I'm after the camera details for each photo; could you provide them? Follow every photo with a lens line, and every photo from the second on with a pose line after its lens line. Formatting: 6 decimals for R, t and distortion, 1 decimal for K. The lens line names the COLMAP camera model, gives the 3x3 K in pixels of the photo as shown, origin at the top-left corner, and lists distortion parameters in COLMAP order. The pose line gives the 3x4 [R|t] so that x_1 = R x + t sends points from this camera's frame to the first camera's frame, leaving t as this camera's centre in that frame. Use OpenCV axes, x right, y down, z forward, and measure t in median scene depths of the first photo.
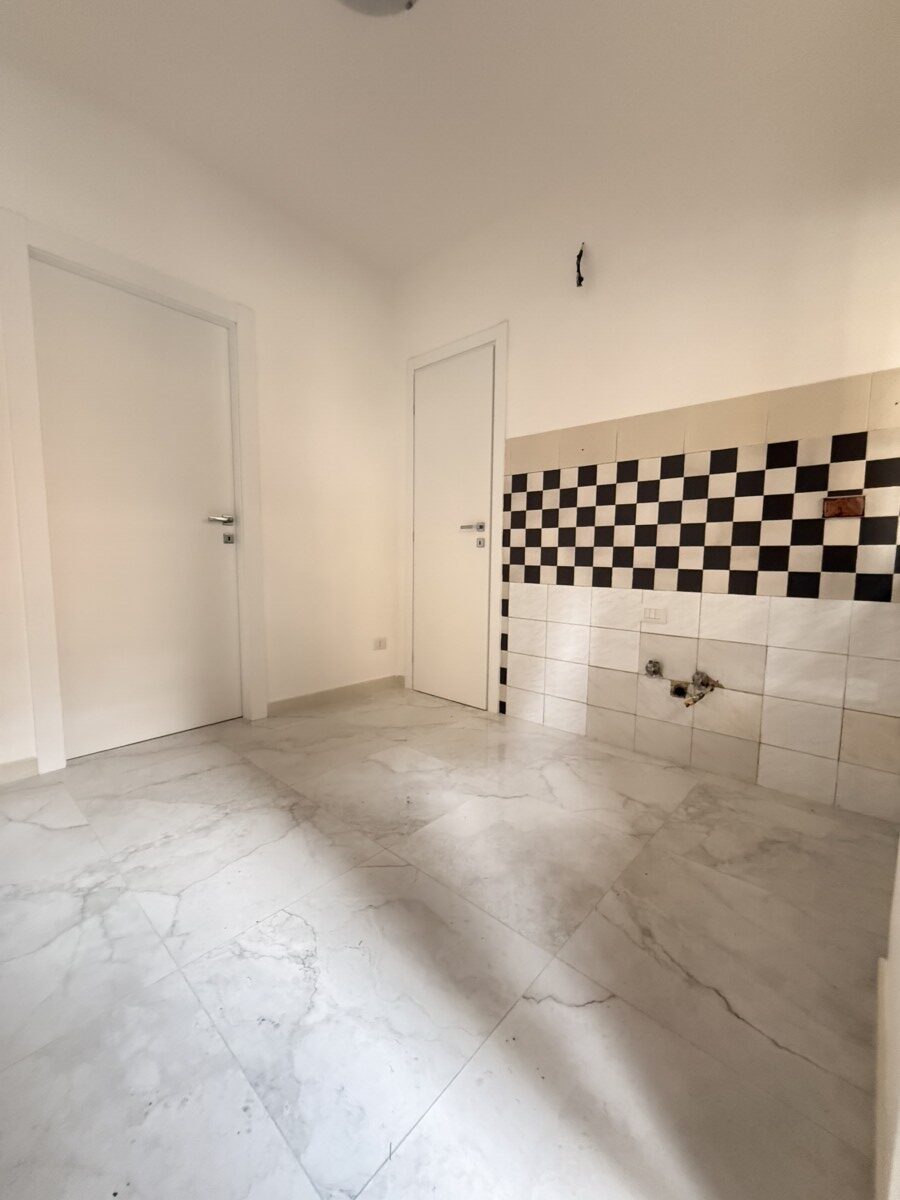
lens RADIAL K [[475.6, 0, 449.7], [0, 475.6, 603.2], [0, 0, 1]] dist [0.000897, -0.000199]
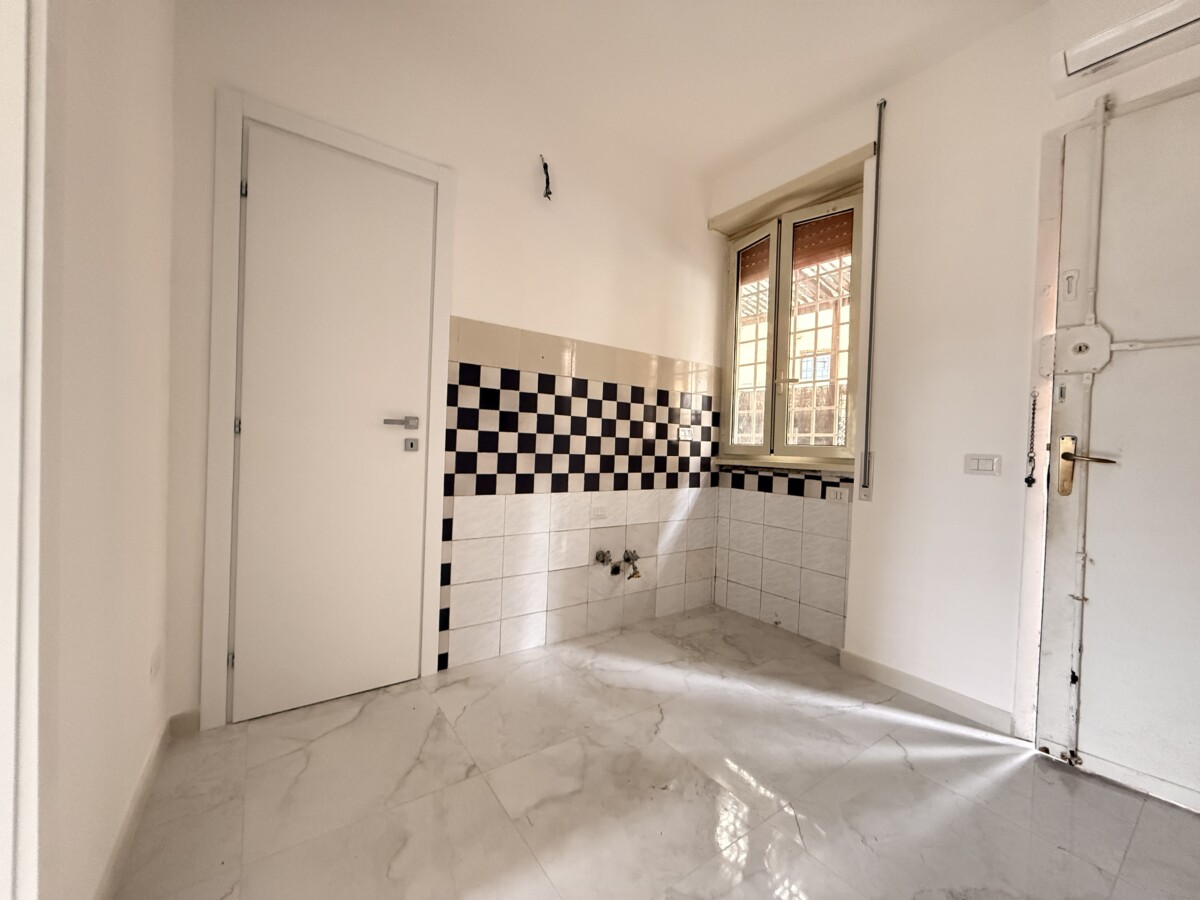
lens RADIAL K [[475.6, 0, 596.6], [0, 475.6, 449.1], [0, 0, 1]] dist [0.000897, -0.000199]
pose [[0.218761, -0.014916, 0.975664, -0.677065], [0.059809, 0.998208, 0.001850, -0.125933], [-0.973944, 0.057949, 0.219261, 0.684526]]
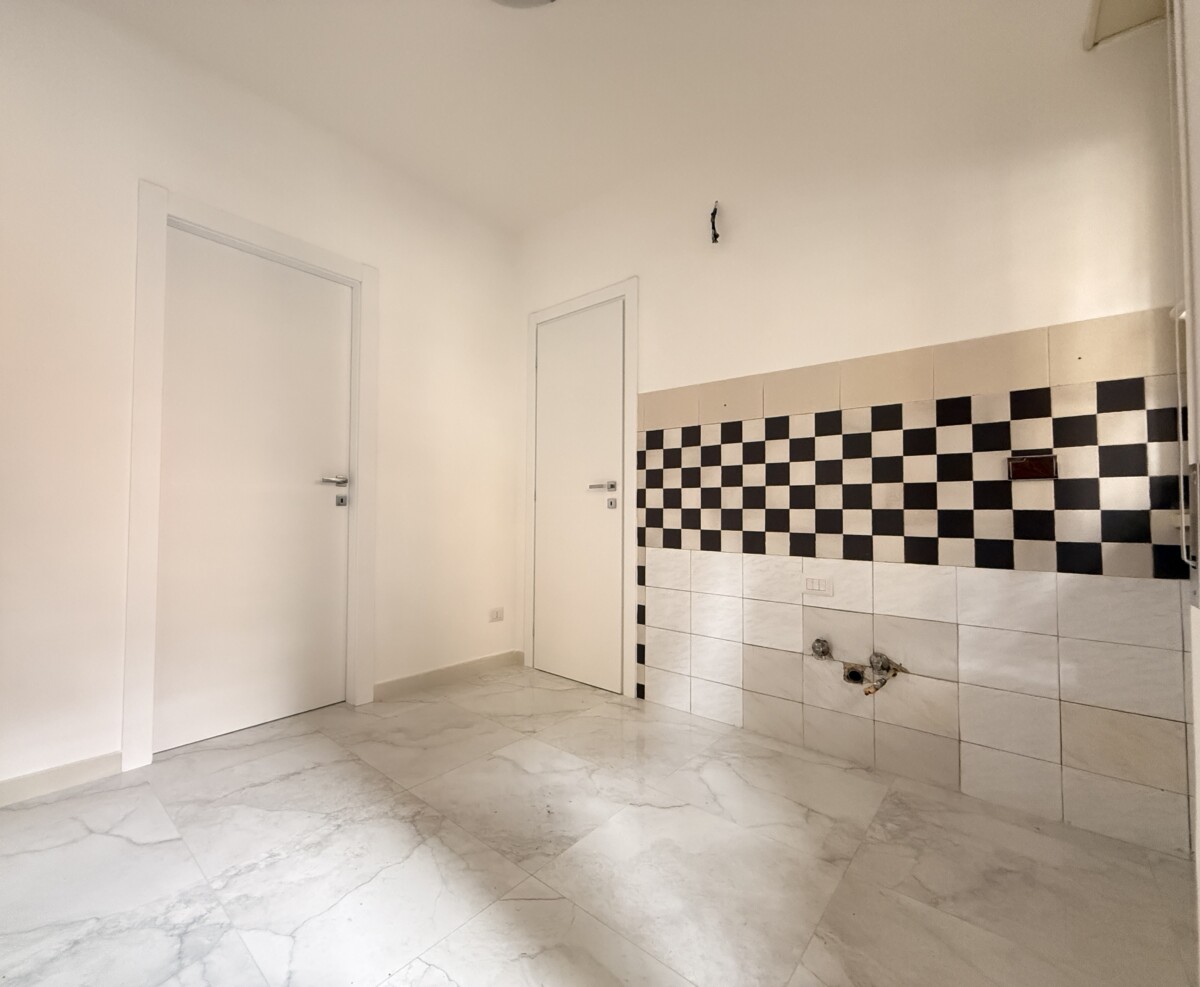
lens RADIAL K [[521.7, 0, 539.0], [0, 521.7, 493.6], [0, 0, 1]] dist [0.001732, -0.000365]
pose [[0.999731, -0.003724, -0.022902, -0.061976], [0.000723, 0.991558, -0.129664, -0.019091], [0.023192, 0.129612, 0.991294, 0.001696]]
